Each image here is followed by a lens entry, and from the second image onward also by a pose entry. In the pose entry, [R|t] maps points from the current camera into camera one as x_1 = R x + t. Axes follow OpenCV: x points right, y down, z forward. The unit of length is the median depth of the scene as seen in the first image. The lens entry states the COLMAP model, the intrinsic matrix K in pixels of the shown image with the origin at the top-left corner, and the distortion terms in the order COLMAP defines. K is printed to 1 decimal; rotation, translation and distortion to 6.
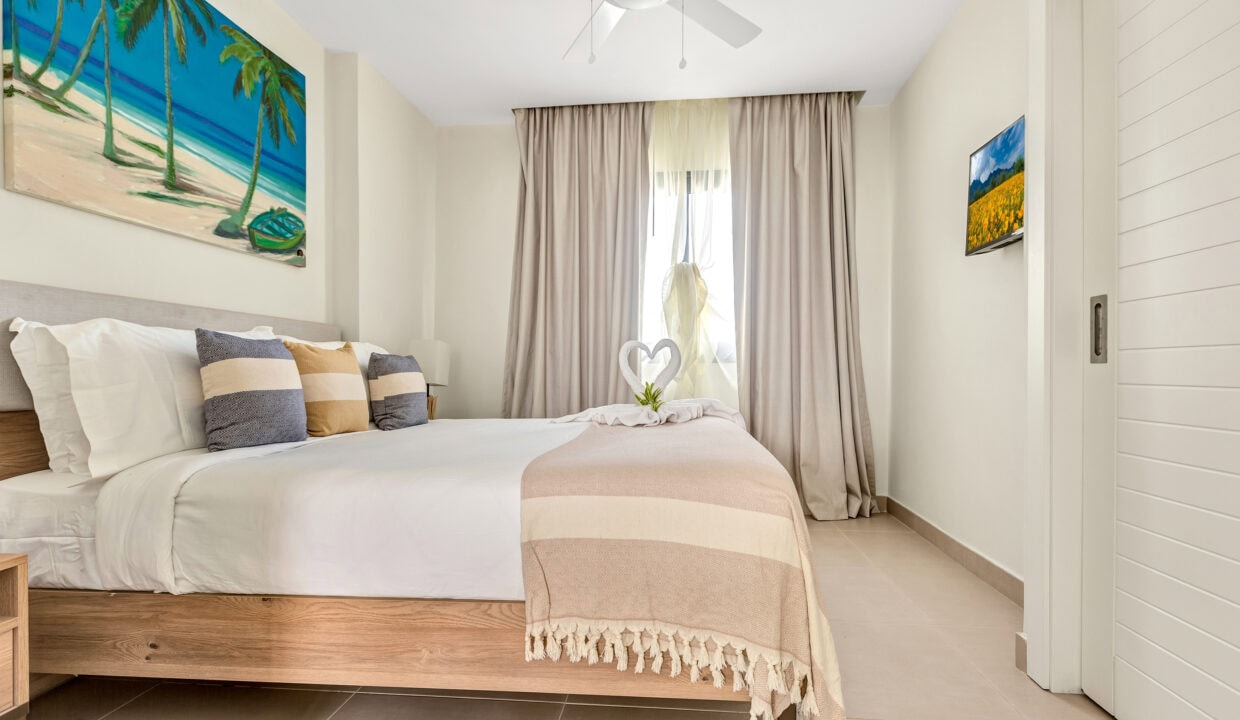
lens RADIAL K [[589.2, 0, 622.0], [0, 589.2, 365.3], [0, 0, 1]] dist [0.009005, 0.000744]
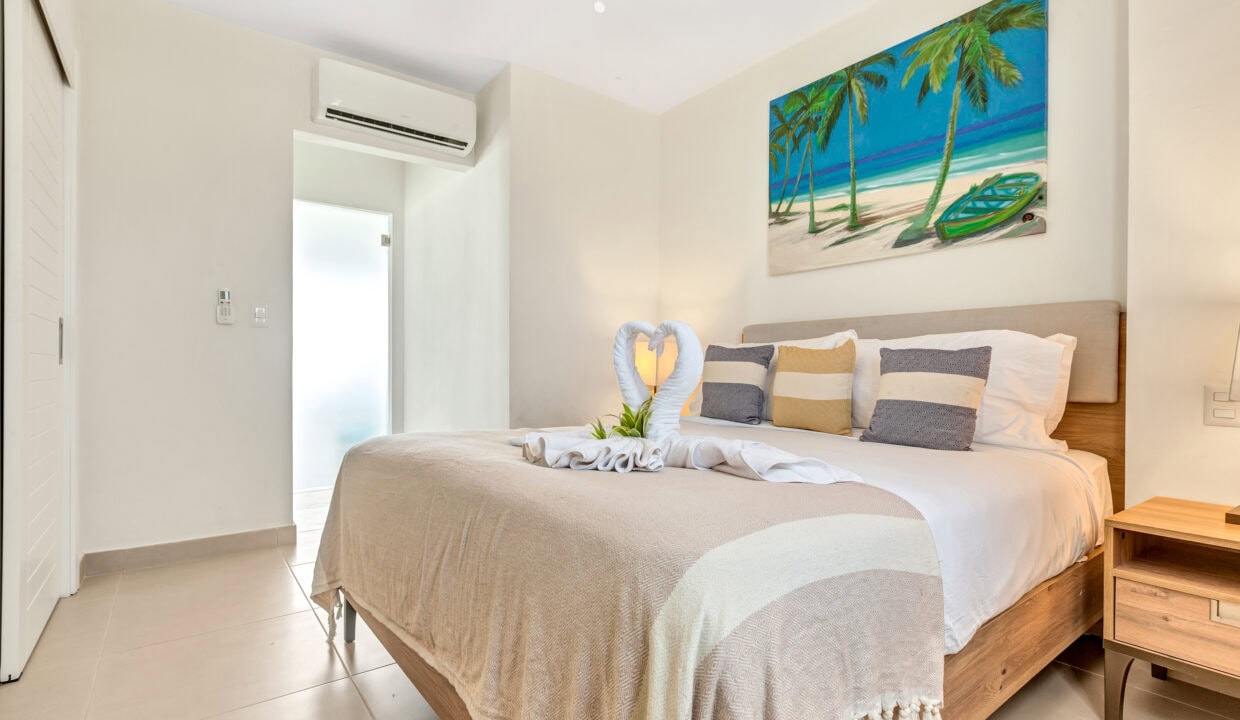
lens RADIAL K [[589.2, 0, 620.5], [0, 589.2, 368.6], [0, 0, 1]] dist [0.009005, 0.000744]
pose [[-0.731391, -0.007035, -0.681922, 0.423990], [0.000079, 0.999946, -0.010400, 0.017660], [0.681958, -0.007661, -0.731351, 1.369884]]
